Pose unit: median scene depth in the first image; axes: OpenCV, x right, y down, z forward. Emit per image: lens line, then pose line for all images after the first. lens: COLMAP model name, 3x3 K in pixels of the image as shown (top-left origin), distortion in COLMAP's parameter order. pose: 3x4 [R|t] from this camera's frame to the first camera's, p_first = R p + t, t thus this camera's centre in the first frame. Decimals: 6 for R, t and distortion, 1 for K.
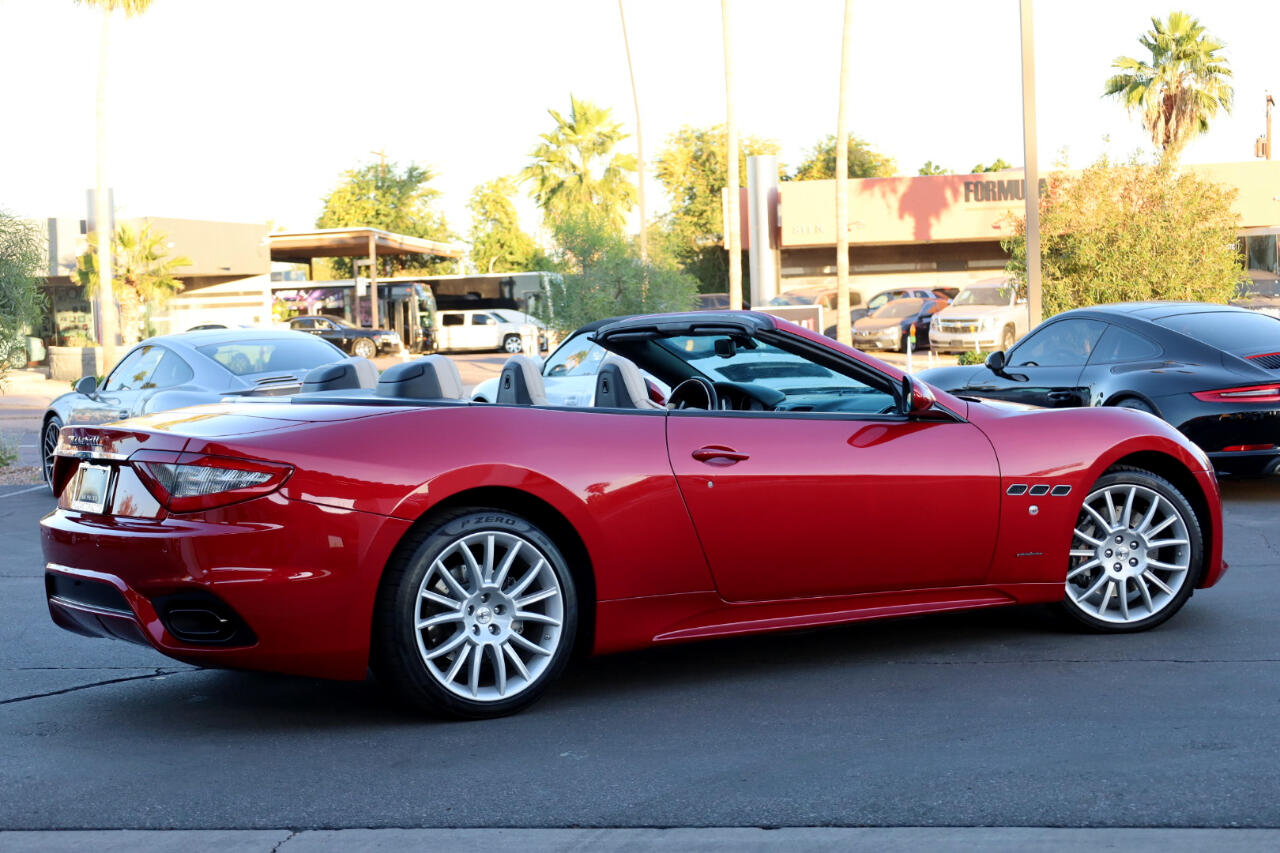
lens RADIAL K [[2295.8, 0, 643.1], [0, 2295.8, 430.6], [0, 0, 1]] dist [-0.052950, 0.000000]
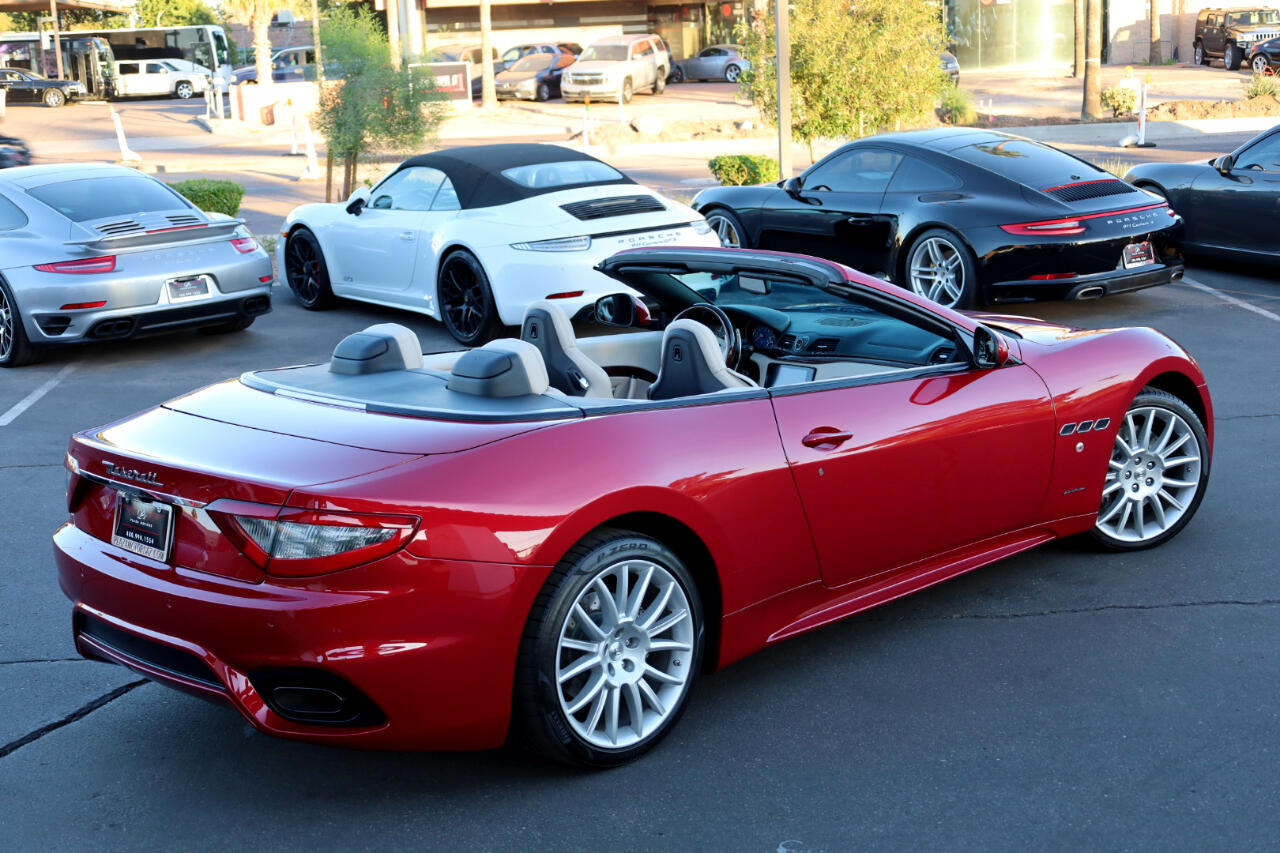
lens RADIAL K [[1855.0, 0, 633.4], [0, 1855.0, 428.5], [0, 0, 1]] dist [0.057877, 0.000000]
pose [[0.980784, -0.047768, 0.189160, -0.161705], [0.018022, 0.987600, 0.155956, -0.097538], [-0.194264, -0.149550, 0.969483, 0.255579]]
